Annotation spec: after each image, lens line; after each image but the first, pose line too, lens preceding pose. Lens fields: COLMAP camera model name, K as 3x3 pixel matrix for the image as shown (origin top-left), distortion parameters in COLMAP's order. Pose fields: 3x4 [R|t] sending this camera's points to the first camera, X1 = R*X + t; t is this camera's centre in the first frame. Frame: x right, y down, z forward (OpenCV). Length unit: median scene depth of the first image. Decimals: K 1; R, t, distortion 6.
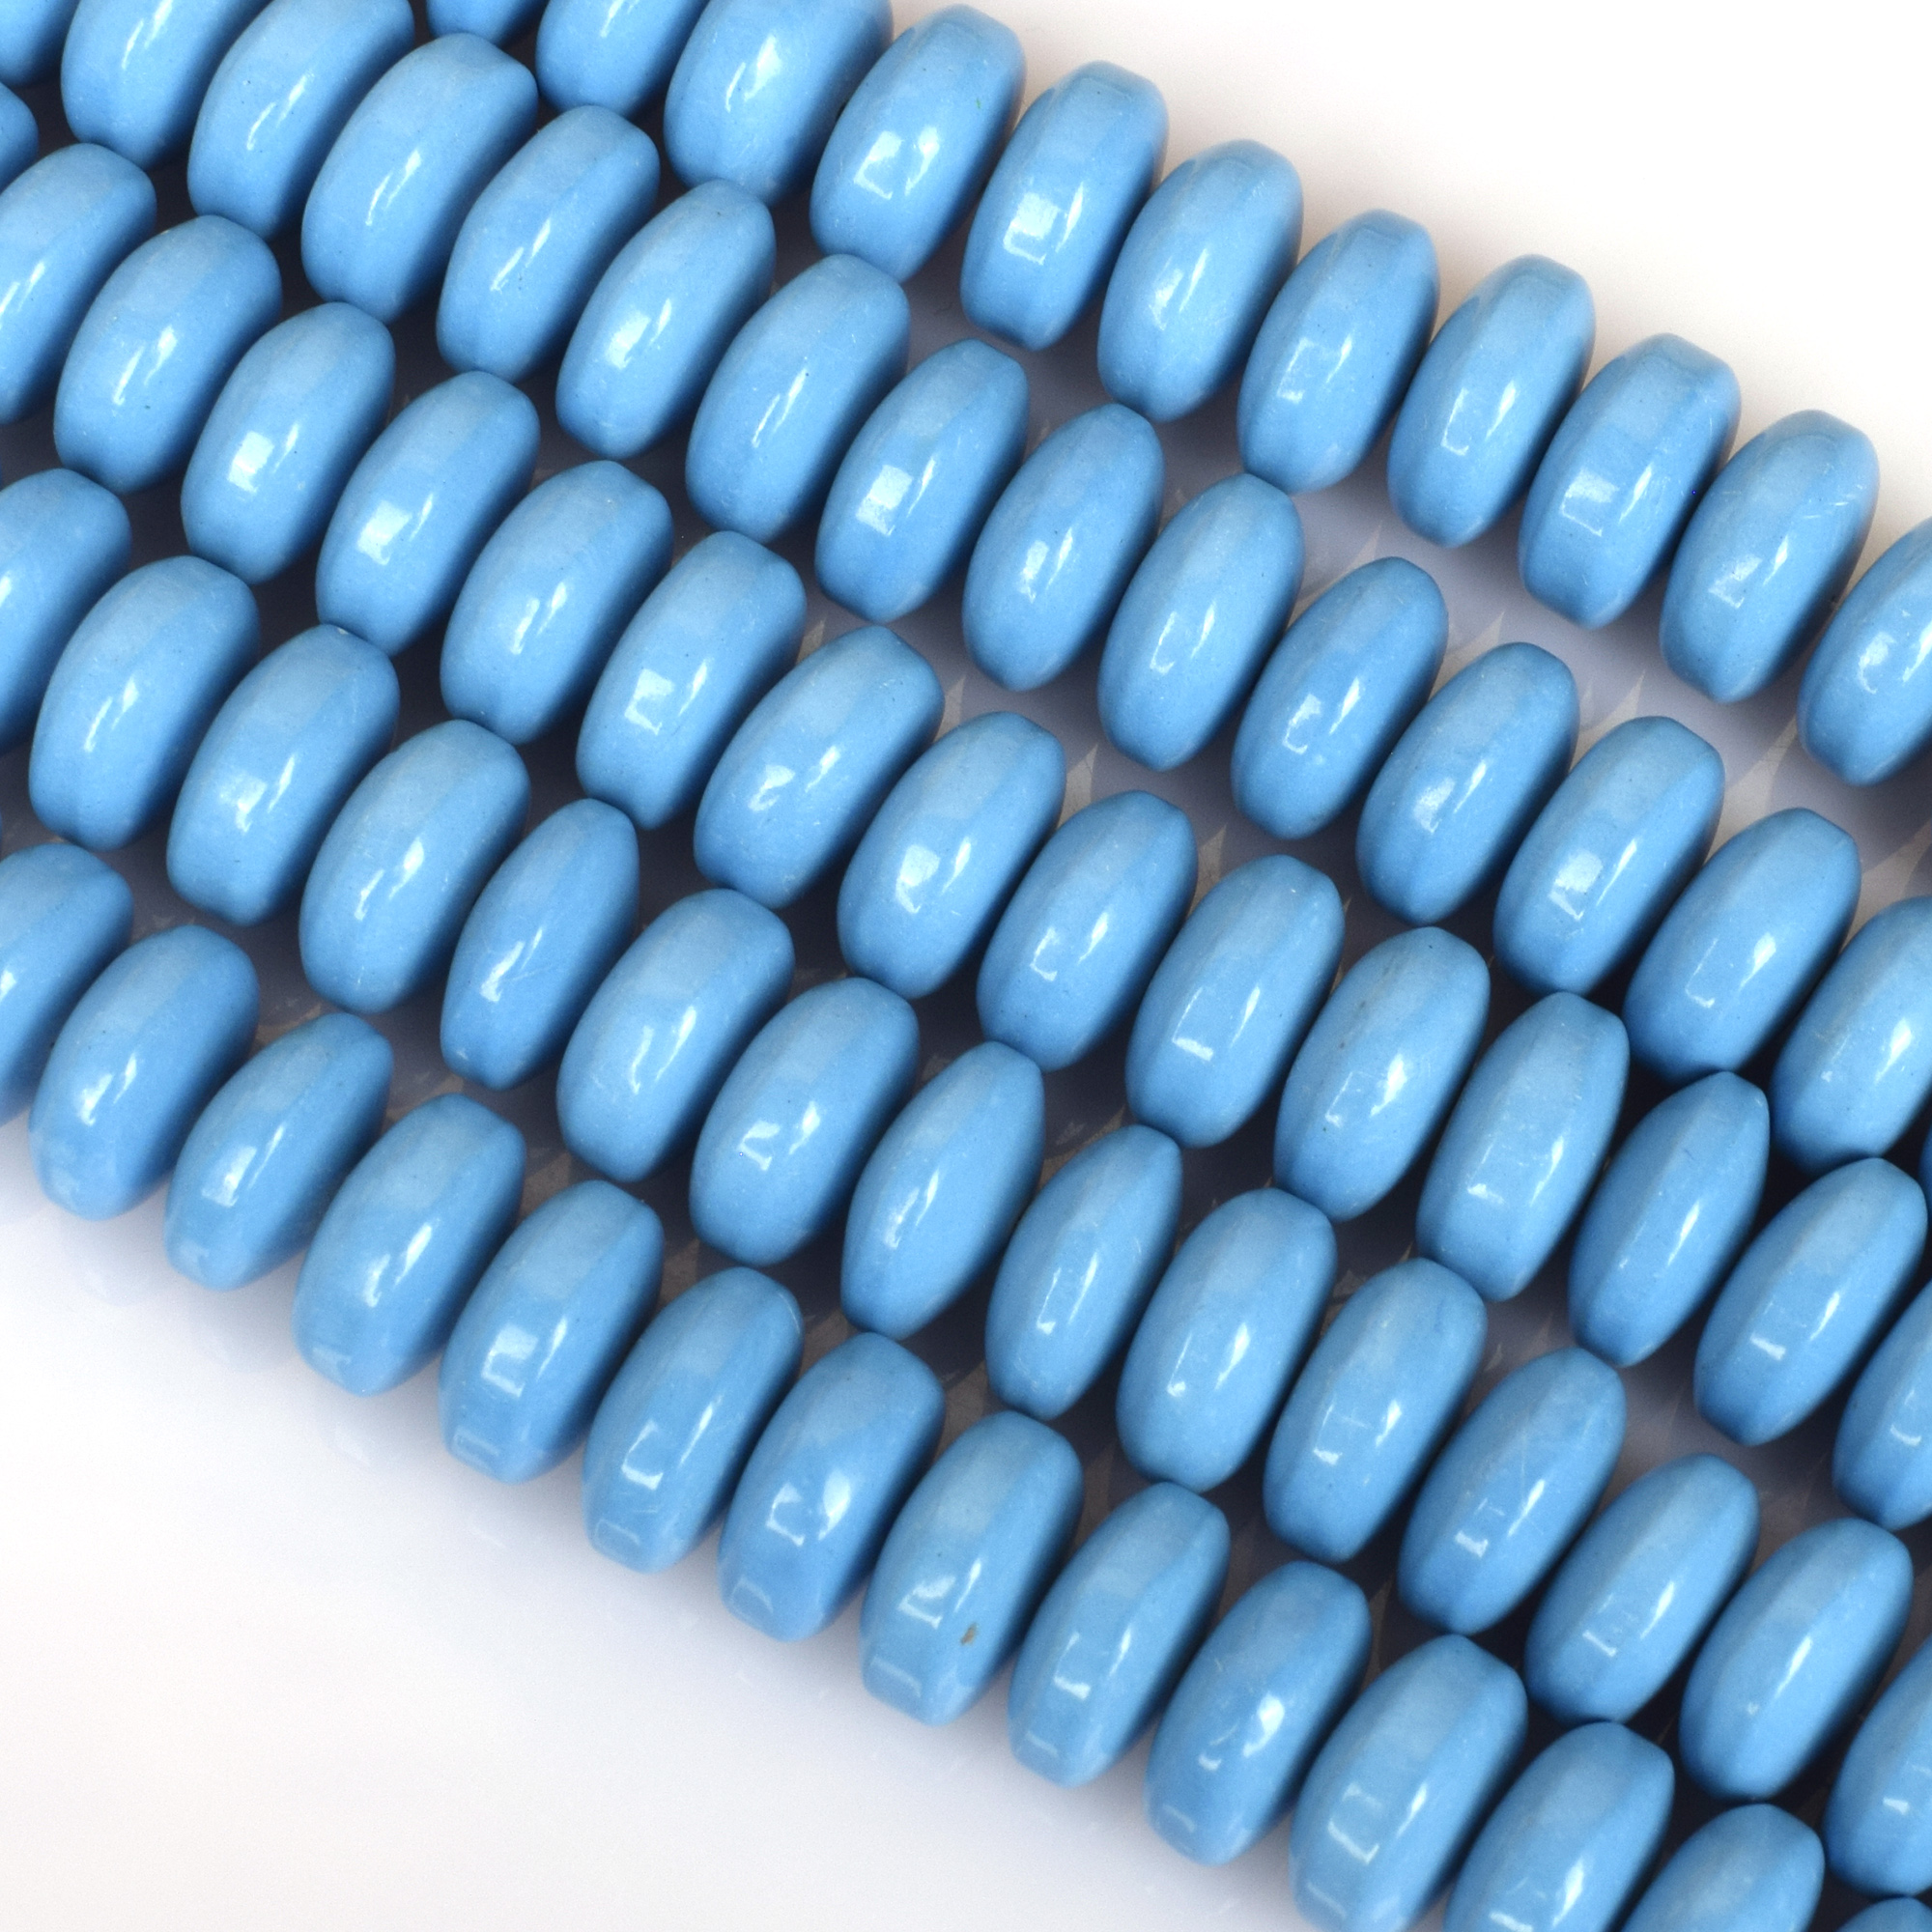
lens RADIAL K [[6003.9, 0, 966.0], [0, 6003.9, 966.0], [0, 0, 1]] dist [0.477206, -10.944084]
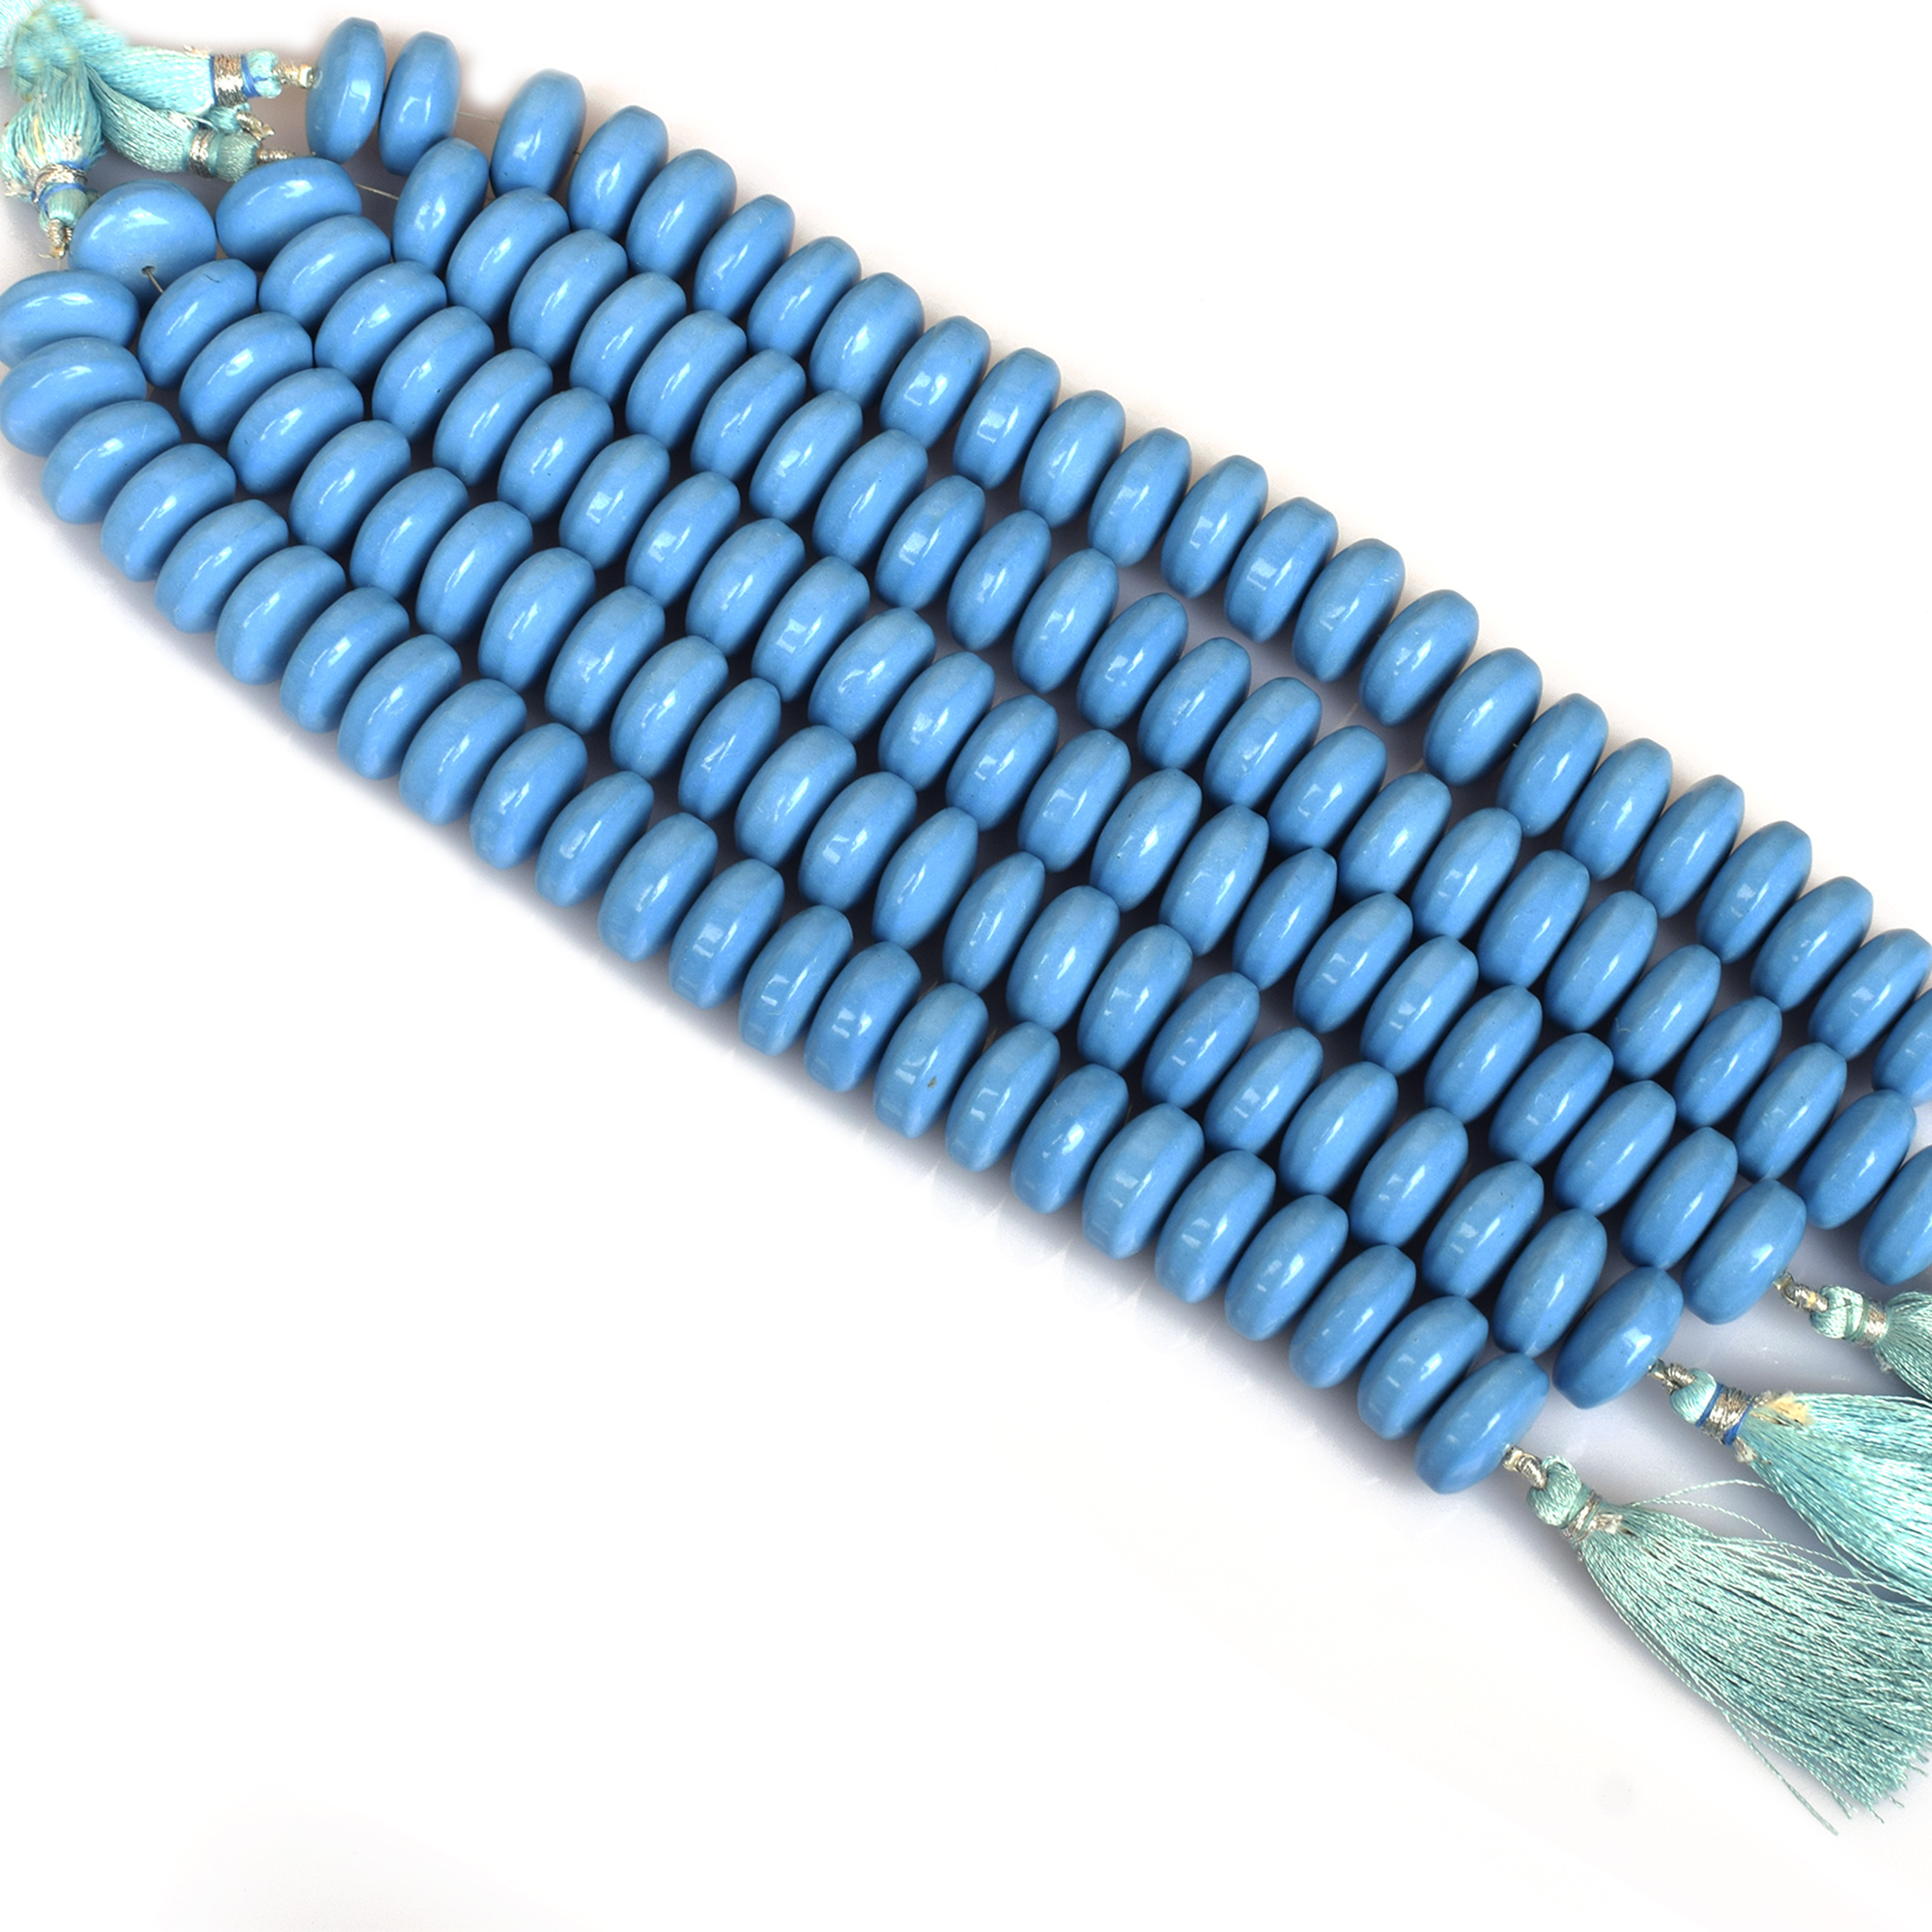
lens RADIAL K [[6003.9, 0, 966.0], [0, 6003.9, 966.0], [0, 0, 1]] dist [0.477206, -10.944084]
pose [[0.994833, 0.068762, 0.074694, -0.137310], [-0.055977, 0.985285, -0.161491, 0.385718], [-0.084700, 0.156475, 0.984043, -0.959775]]
